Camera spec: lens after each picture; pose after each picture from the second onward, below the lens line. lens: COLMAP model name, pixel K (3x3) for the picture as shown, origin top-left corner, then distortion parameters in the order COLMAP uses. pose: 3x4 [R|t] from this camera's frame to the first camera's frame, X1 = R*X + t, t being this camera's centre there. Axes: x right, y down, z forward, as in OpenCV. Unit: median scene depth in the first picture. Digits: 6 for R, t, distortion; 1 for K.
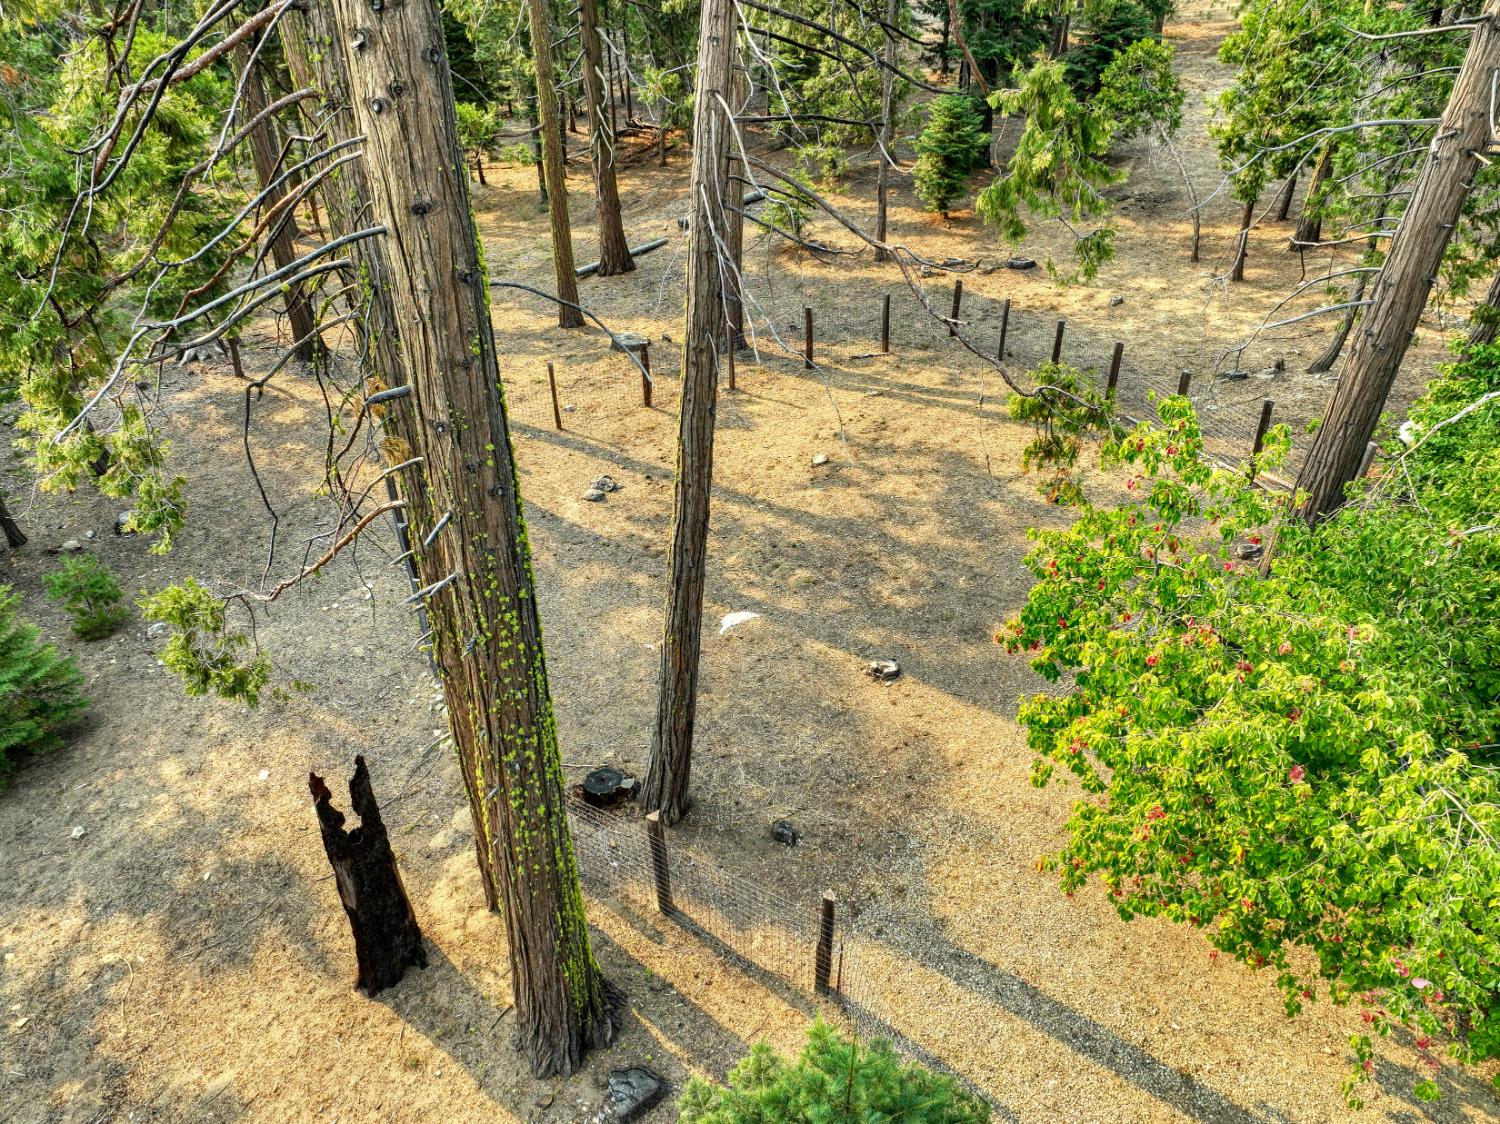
lens RADIAL K [[1061.2, 0, 751.0], [0, 1061.2, 560.1], [0, 0, 1]] dist [-0.006047, 0.015553]
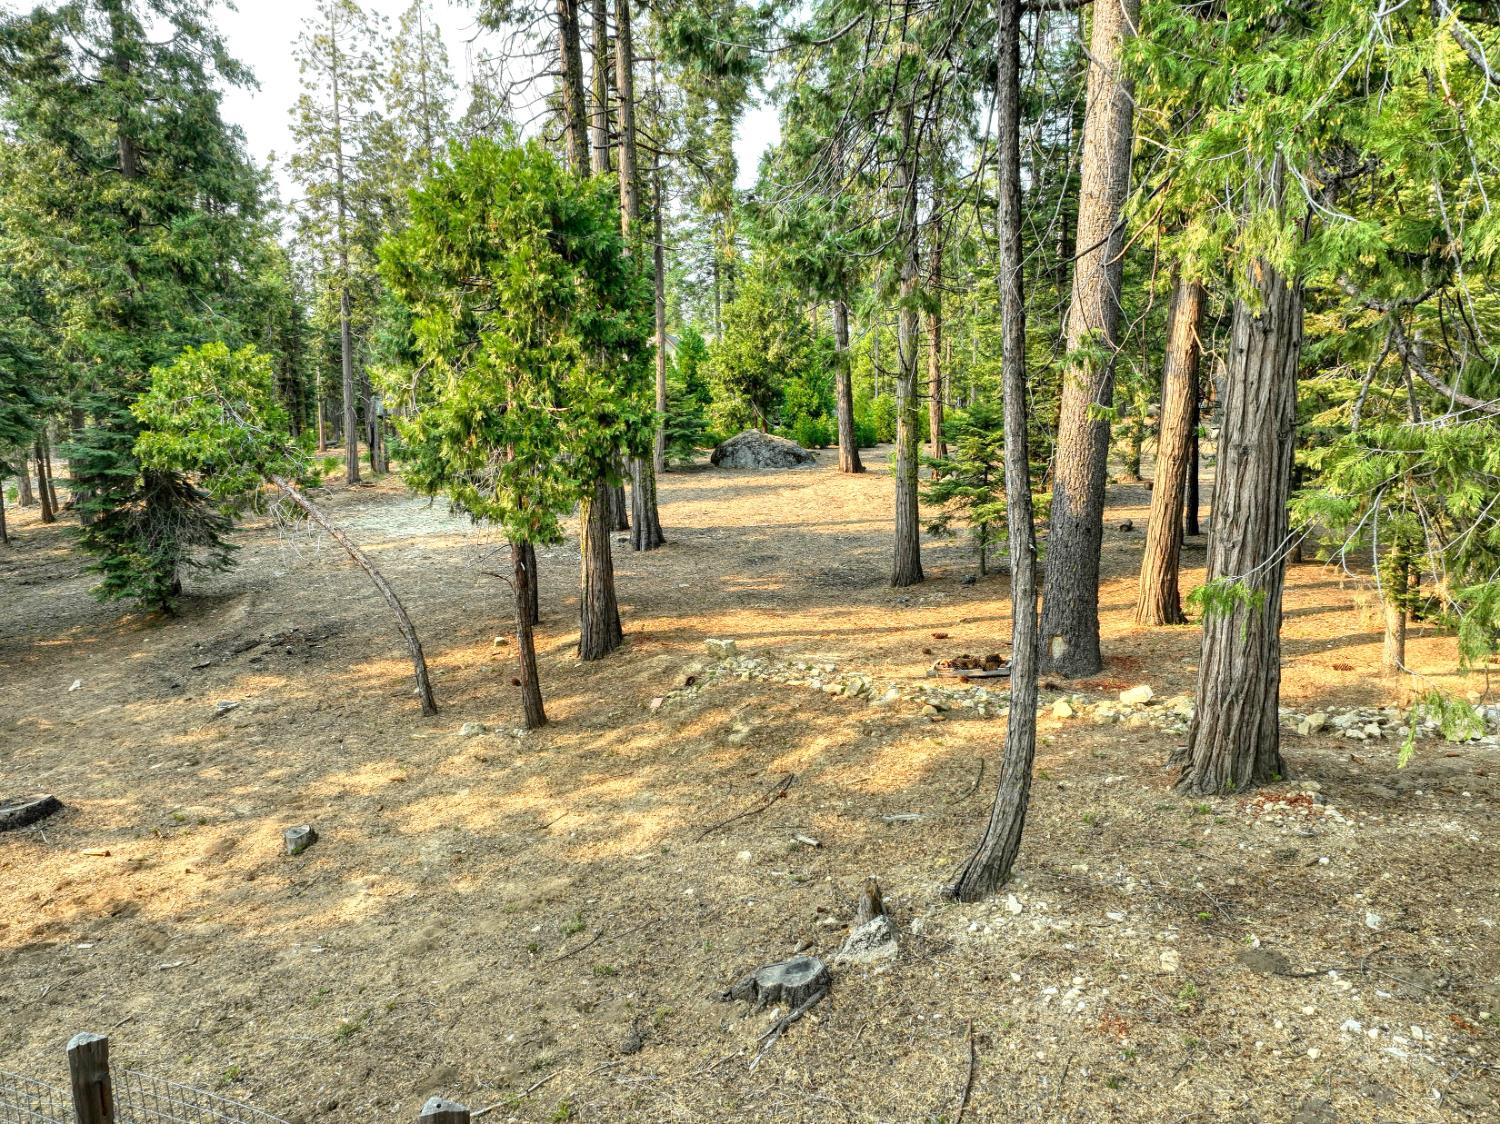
lens RADIAL K [[1061.2, 0, 749.1], [0, 1061.2, 560.4], [0, 0, 1]] dist [-0.006047, 0.015553]
pose [[0.707587, -0.101172, 0.699346, 0.195445], [0.400116, 0.873117, -0.278521, -0.156191], [-0.582433, 0.476898, 0.658286, 0.586767]]
